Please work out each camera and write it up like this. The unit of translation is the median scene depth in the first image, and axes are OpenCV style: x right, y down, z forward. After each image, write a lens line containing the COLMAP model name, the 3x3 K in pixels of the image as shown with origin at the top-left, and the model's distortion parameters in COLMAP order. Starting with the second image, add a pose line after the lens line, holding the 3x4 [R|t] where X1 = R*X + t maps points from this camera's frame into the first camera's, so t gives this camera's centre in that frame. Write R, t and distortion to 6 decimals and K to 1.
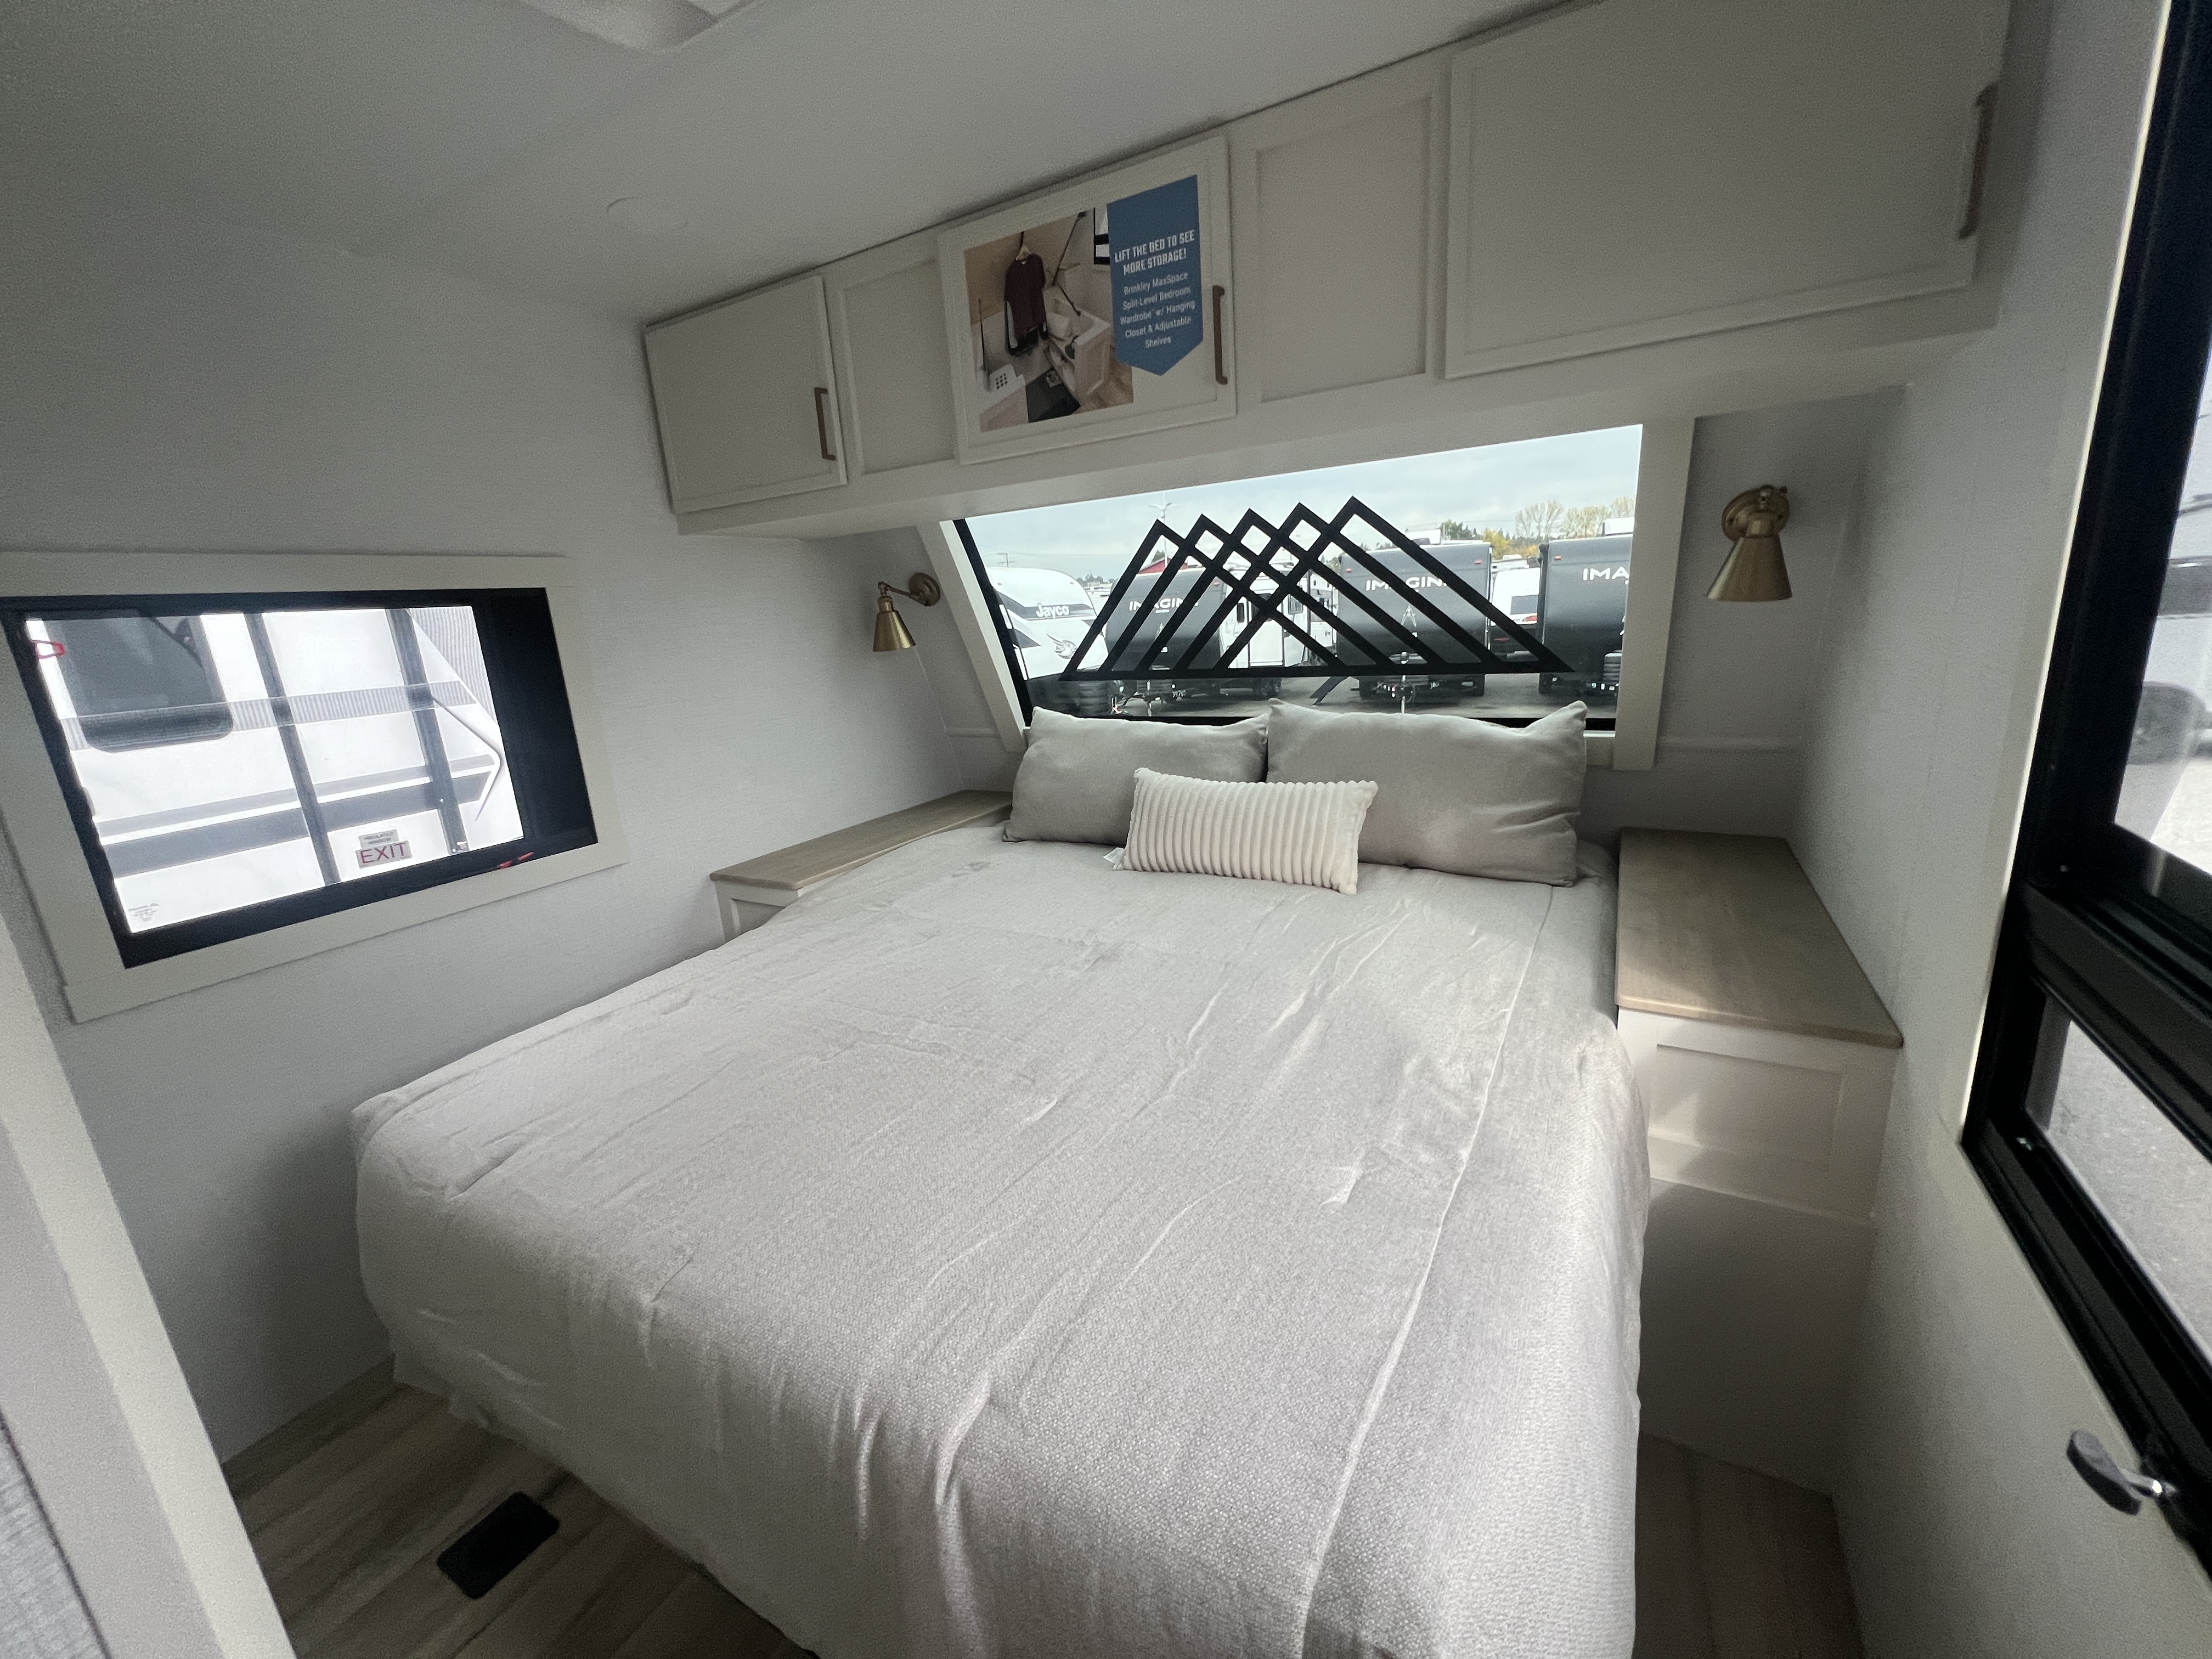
lens RADIAL K [[882.7, 0, 1104.1], [0, 882.7, 827.1], [0, 0, 1]] dist [-0.001835, -0.000096]
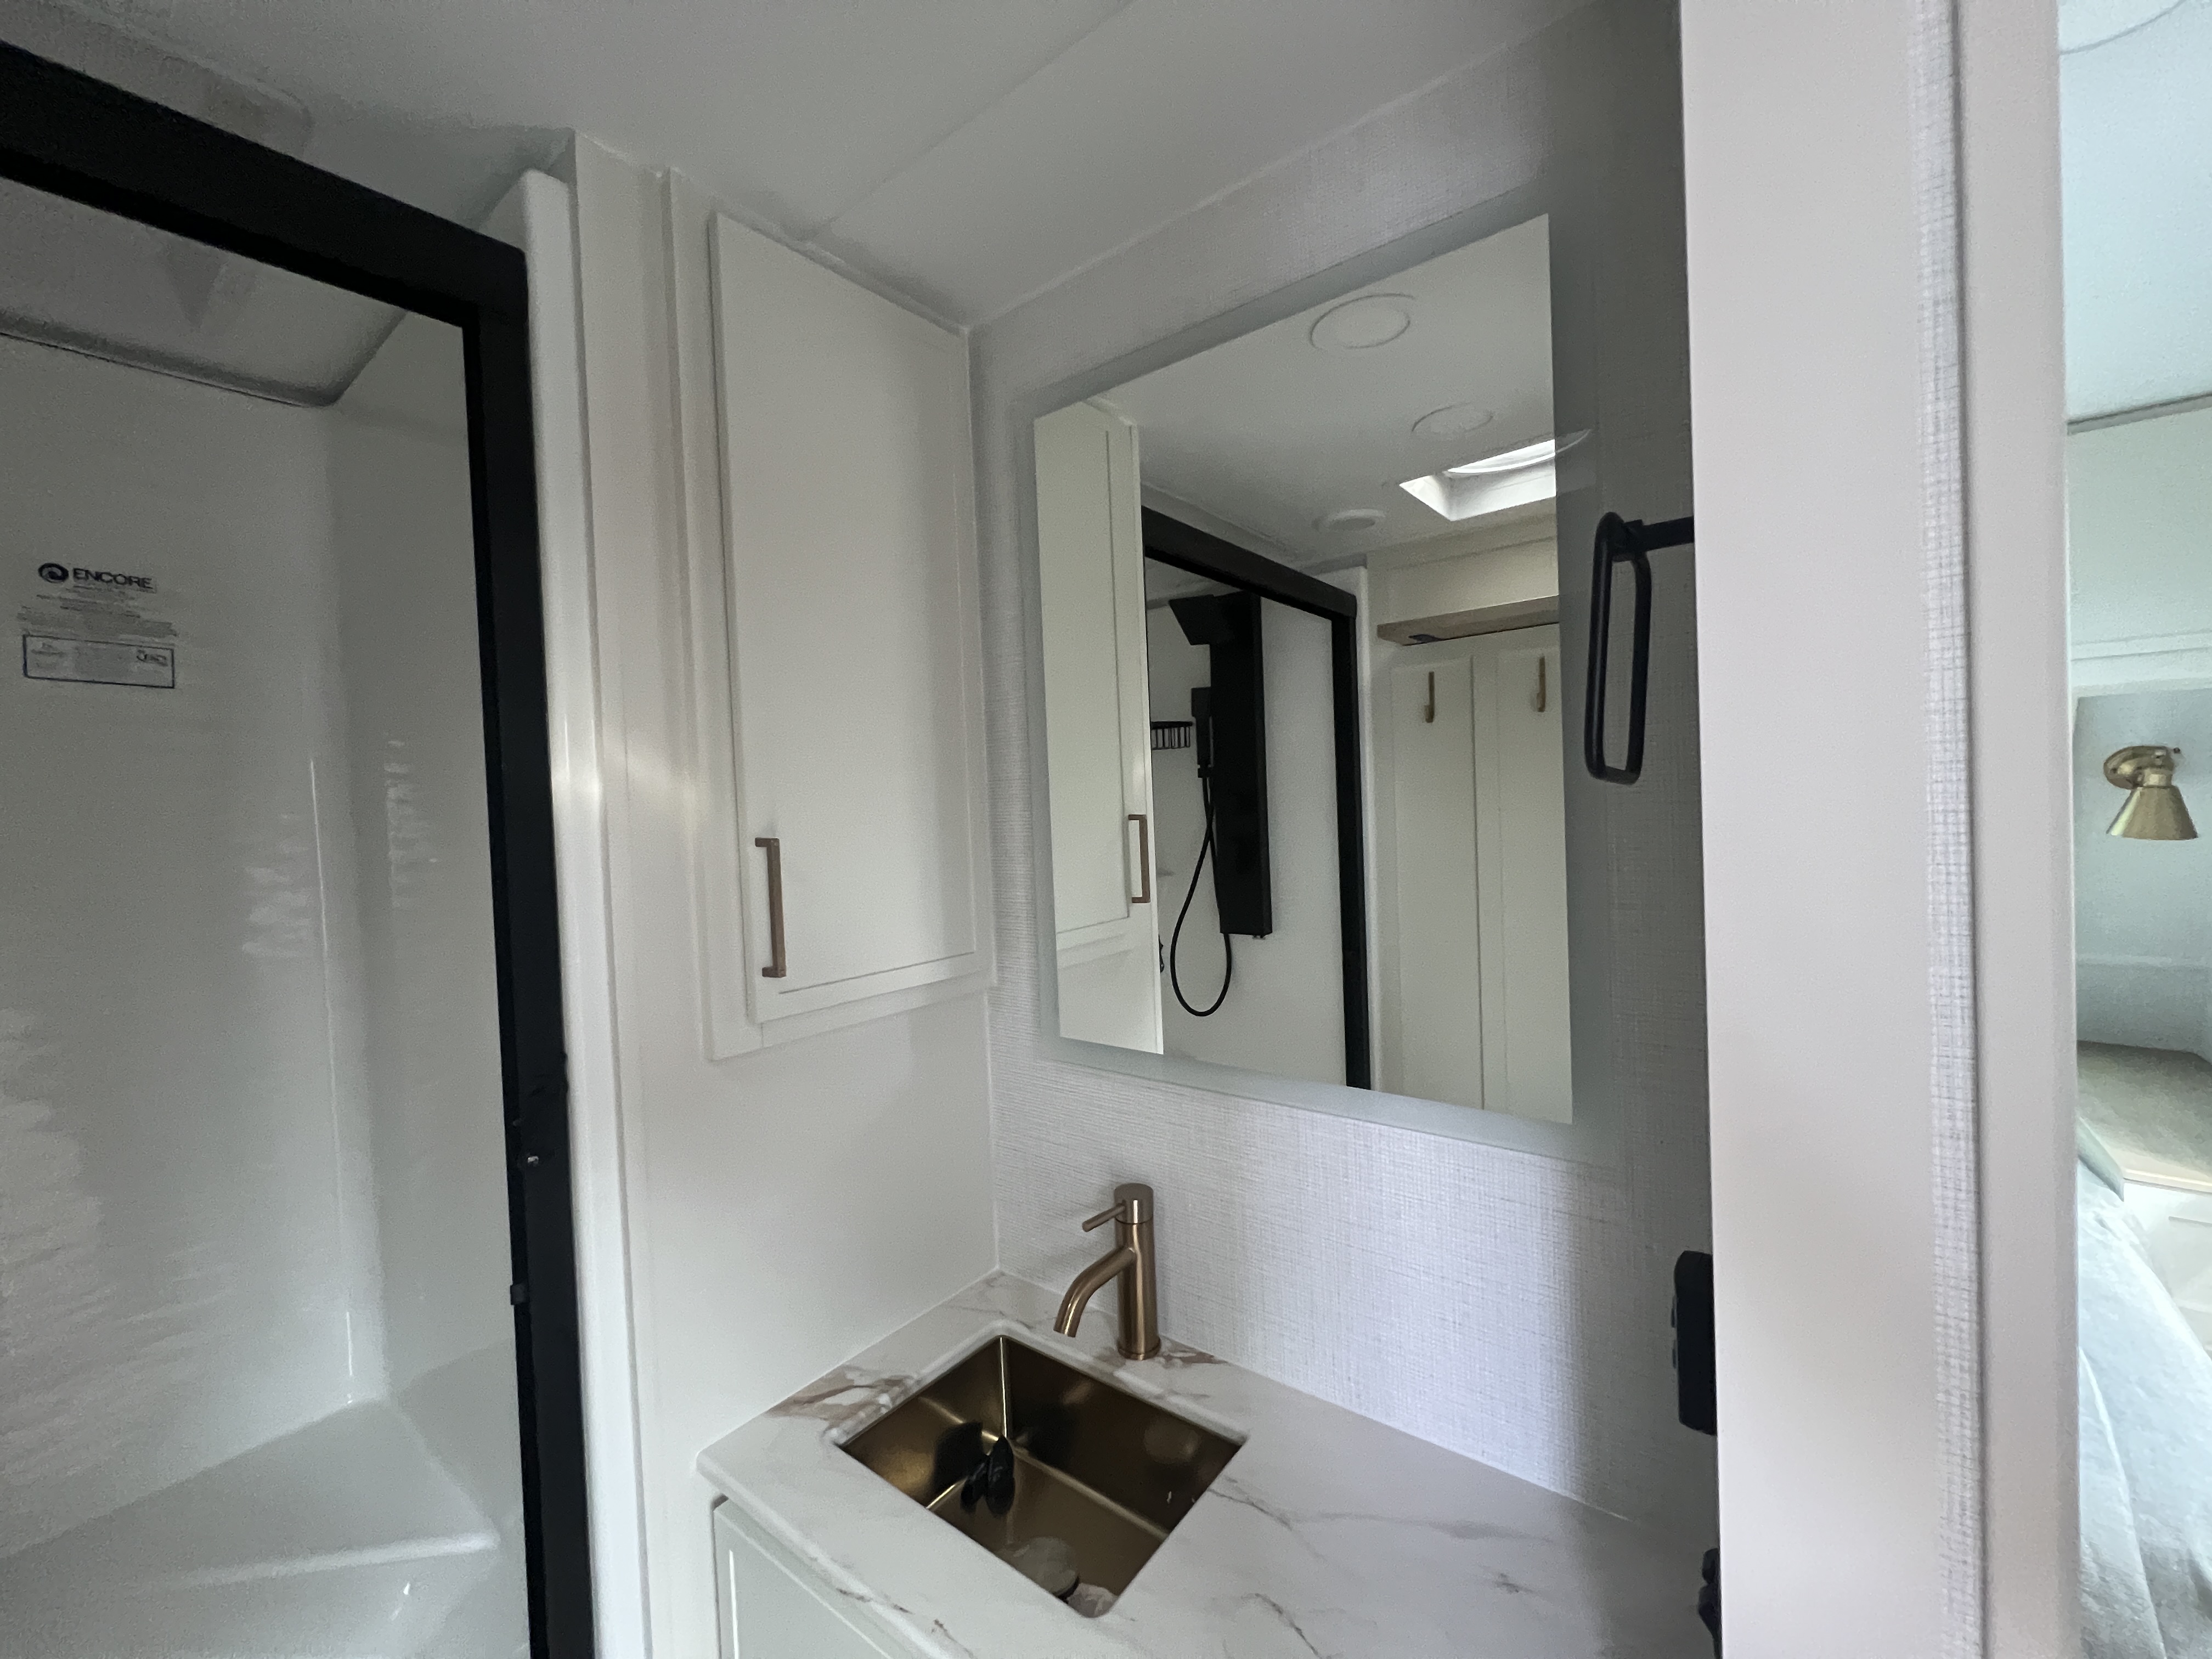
lens RADIAL K [[882.7, 0, 1103.6], [0, 882.7, 826.6], [0, 0, 1]] dist [-0.001835, -0.000096]
pose [[0.989176, 0.043009, -0.140291, -0.491194], [-0.071160, 0.976733, -0.202308, 0.064539], [0.128326, 0.210102, 0.969221, -0.321857]]
